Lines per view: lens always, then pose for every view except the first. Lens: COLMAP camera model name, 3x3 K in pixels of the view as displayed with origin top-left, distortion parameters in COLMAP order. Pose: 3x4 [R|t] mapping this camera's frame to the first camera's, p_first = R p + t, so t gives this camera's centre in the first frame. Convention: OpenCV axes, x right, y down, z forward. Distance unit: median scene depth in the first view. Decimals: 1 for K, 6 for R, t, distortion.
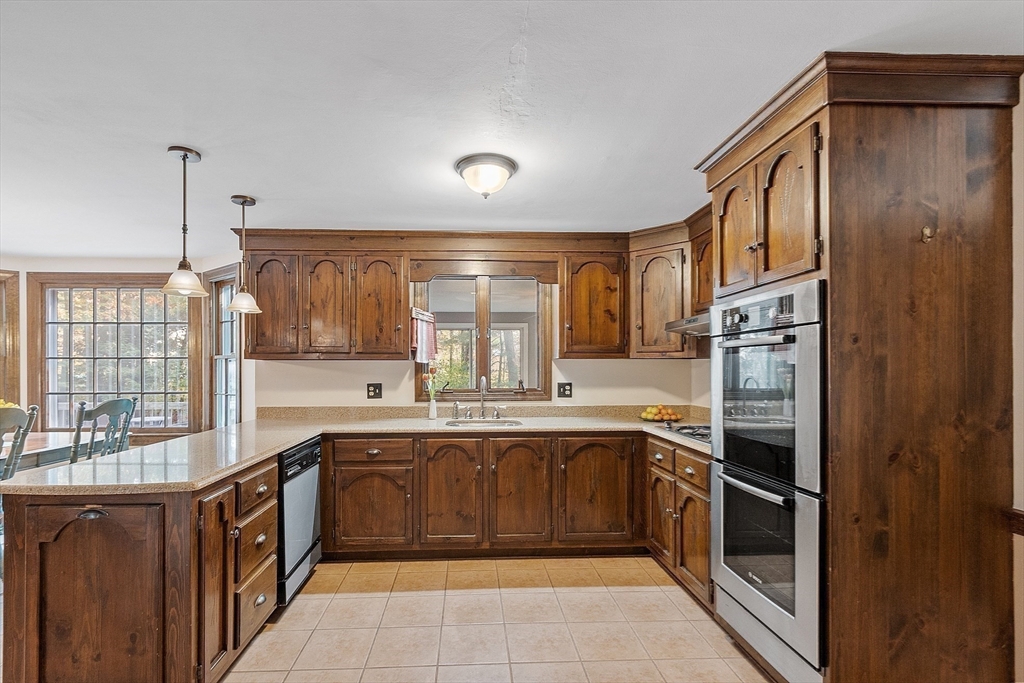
lens RADIAL K [[476.5, 0, 487.1], [0, 476.5, 367.5], [0, 0, 1]] dist [-0.000369, -0.000040]
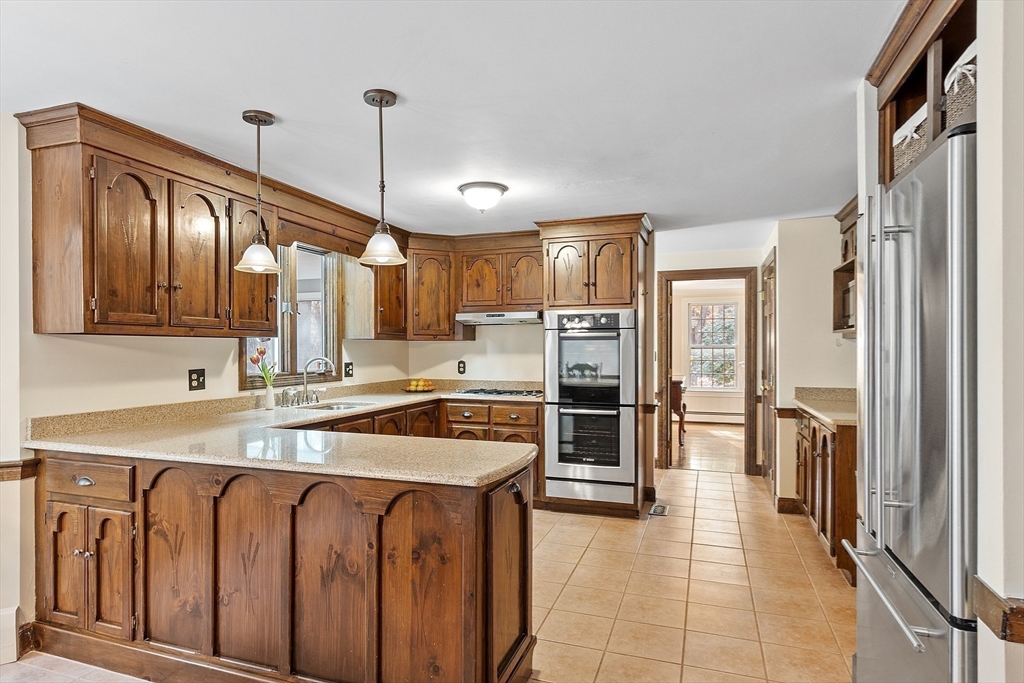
lens RADIAL K [[582.6, 0, 514.8], [0, 582.6, 349.0], [0, 0, 1]] dist [0.000312, 0.000065]
pose [[0.357897, -0.000549, 0.933761, -0.896998], [-0.002944, 0.999994, 0.001716, -0.000093], [-0.933757, -0.003363, 0.357893, 0.235928]]
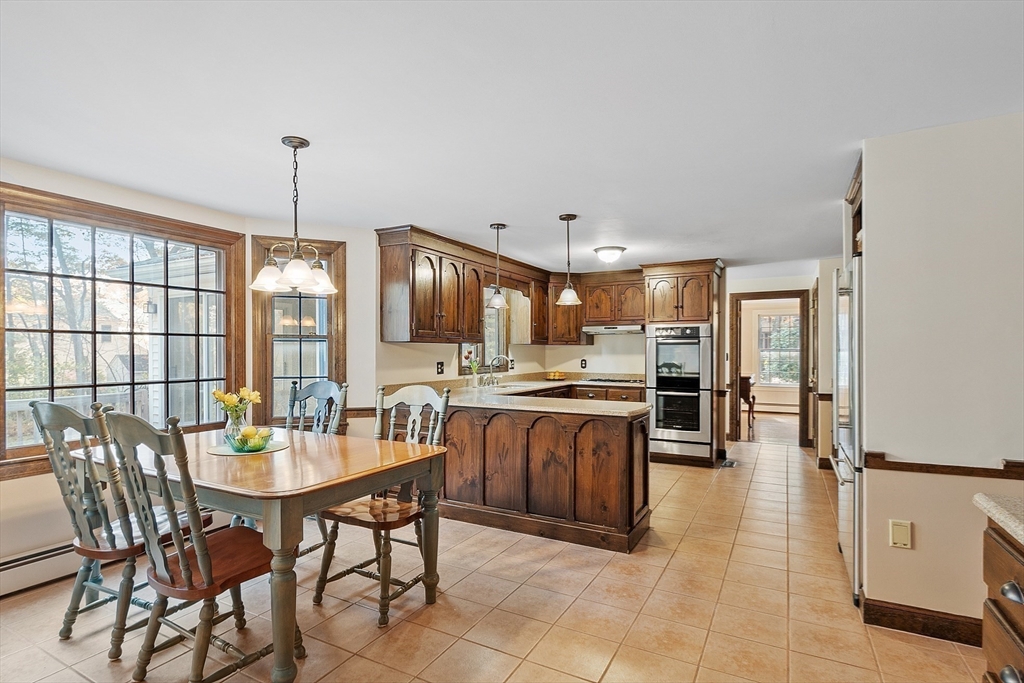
lens RADIAL K [[505.7, 0, 511.2], [0, 505.7, 353.5], [0, 0, 1]] dist [-0.001665, 0.000432]
pose [[0.516427, -0.001547, 0.856330, -1.274904], [-0.004982, 0.999976, 0.004811, 0.004222], [-0.856317, -0.006751, 0.516407, 0.167713]]
